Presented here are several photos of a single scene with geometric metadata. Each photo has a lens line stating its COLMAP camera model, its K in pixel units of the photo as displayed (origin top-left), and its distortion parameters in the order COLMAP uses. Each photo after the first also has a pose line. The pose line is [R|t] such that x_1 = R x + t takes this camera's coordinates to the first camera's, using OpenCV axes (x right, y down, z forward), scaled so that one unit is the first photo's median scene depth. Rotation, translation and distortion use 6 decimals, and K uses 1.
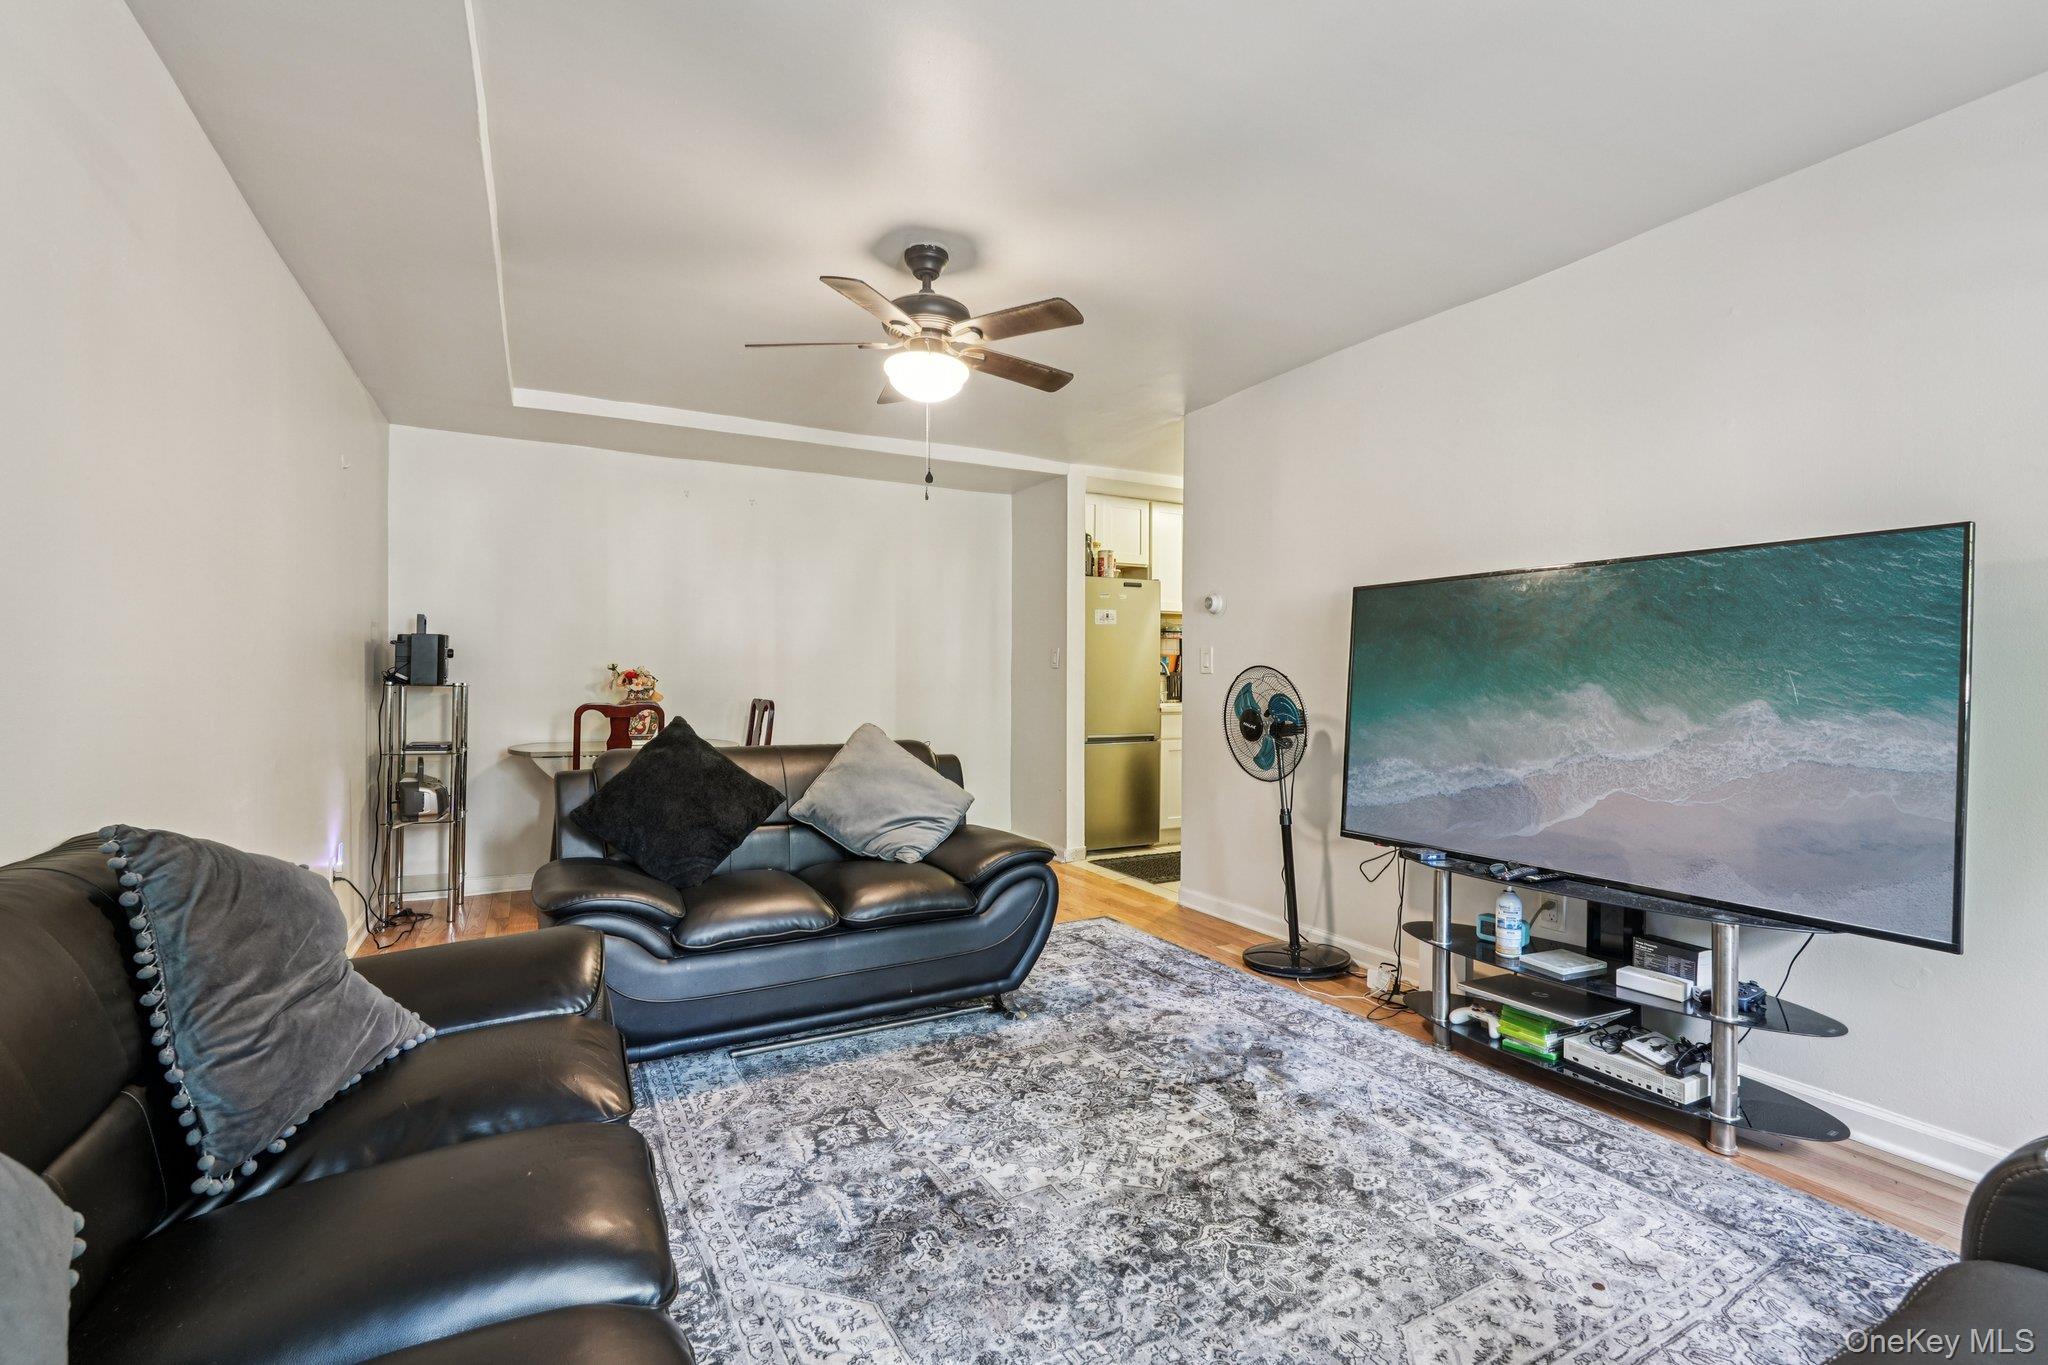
lens RADIAL K [[903.4, 0, 1024.0], [0, 903.4, 682.5], [0, 0, 1]] dist [-0.019212, 0.000090]
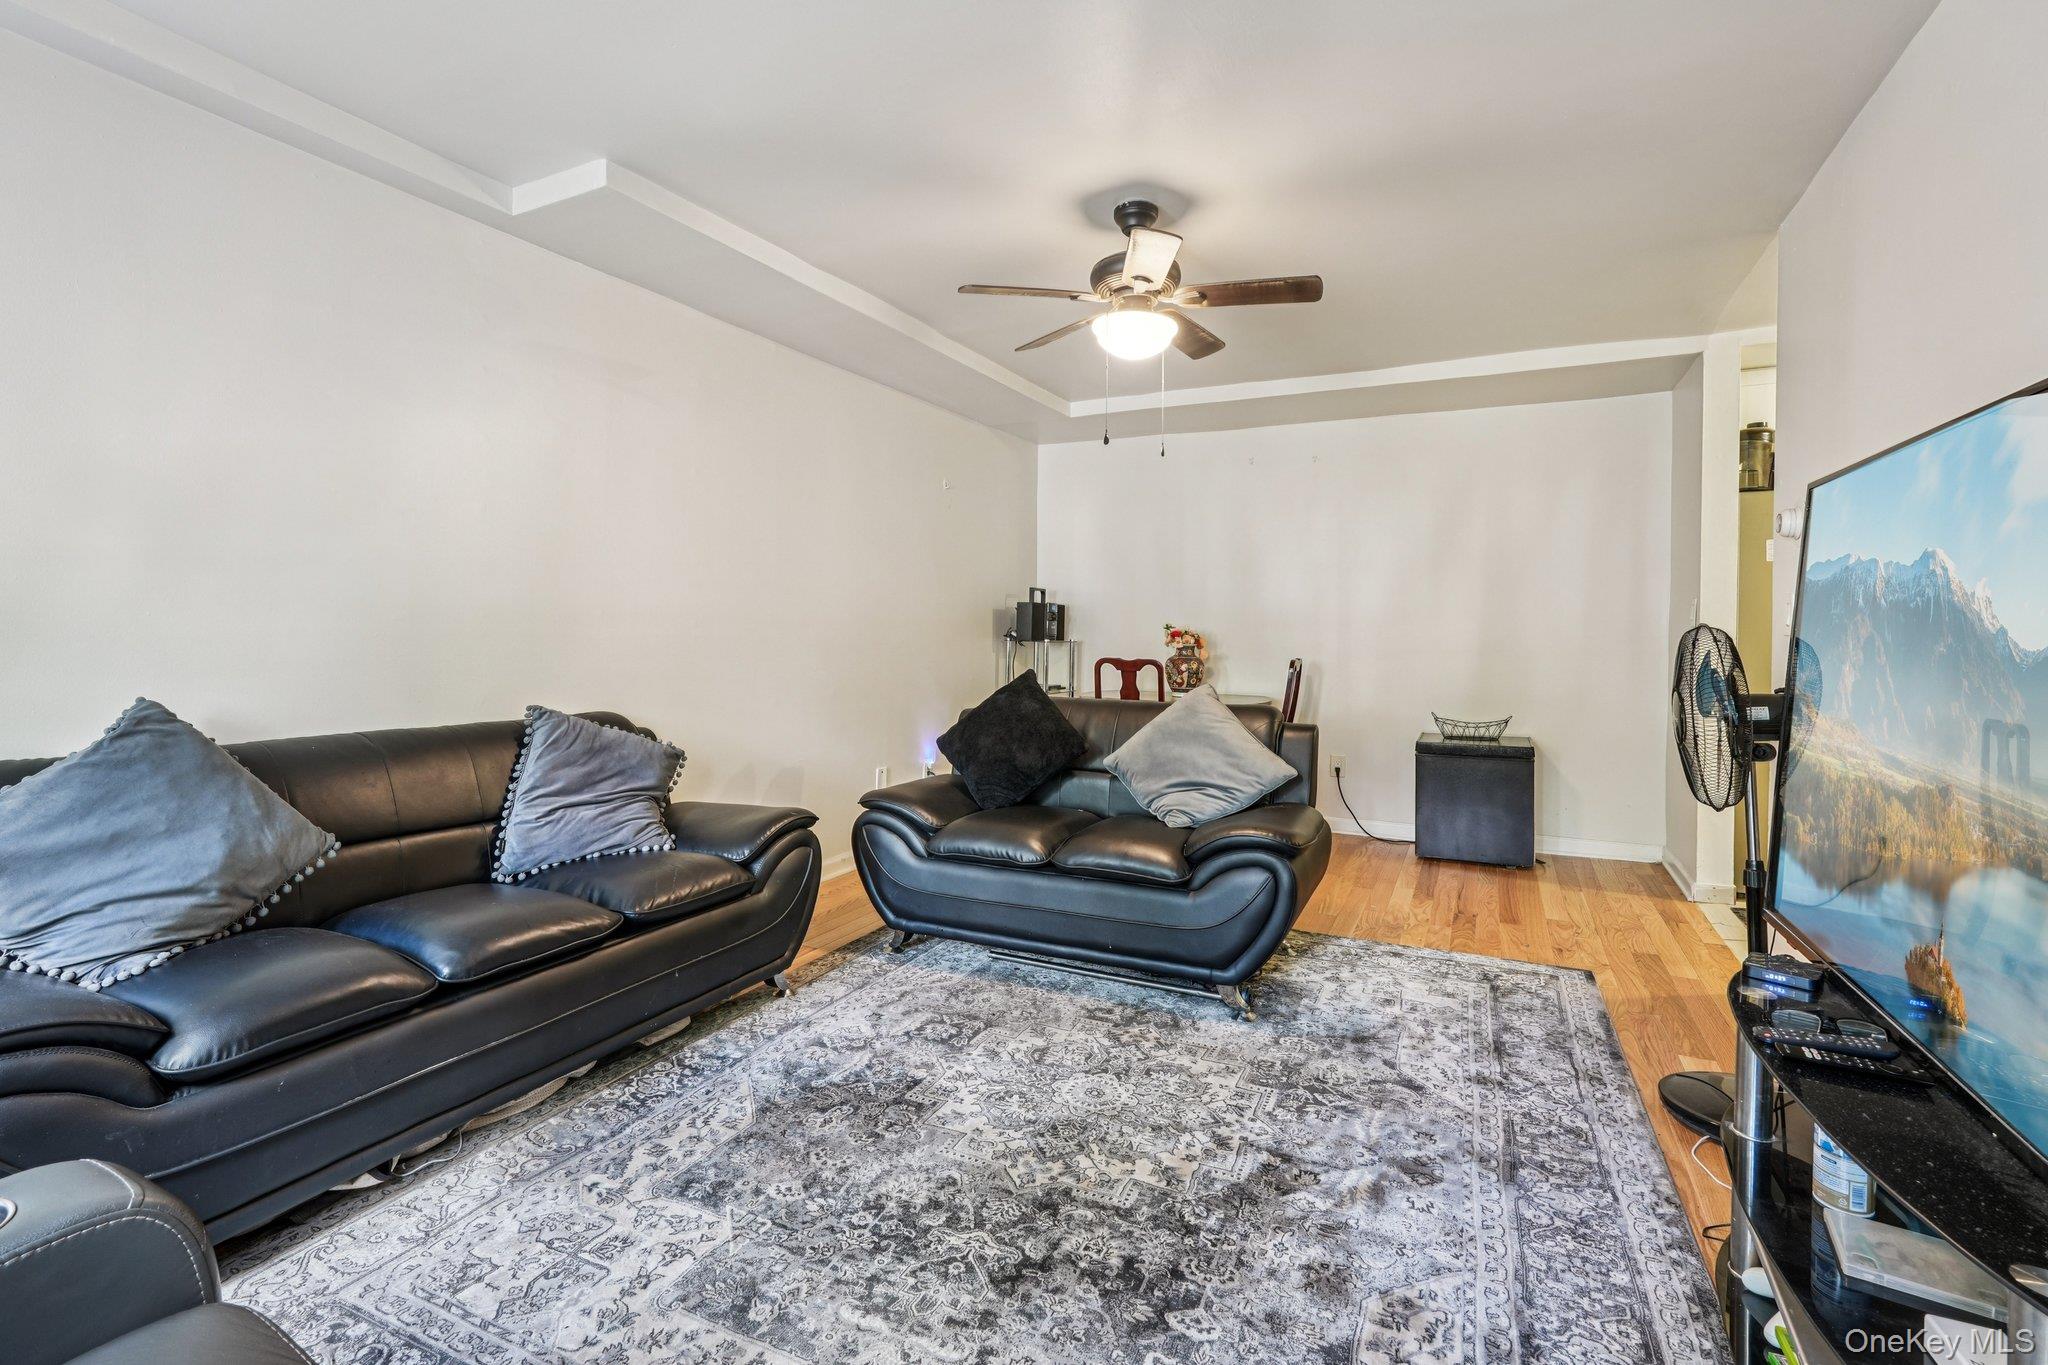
lens RADIAL K [[920.1, 0, 1025.7], [0, 920.1, 638.1], [0, 0, 1]] dist [-0.012441, 0.000389]
pose [[0.573186, 0.007091, -0.819395, 0.691417], [-0.007165, 0.999968, 0.003642, -0.009441], [0.819394, 0.003783, 0.573218, 0.337763]]
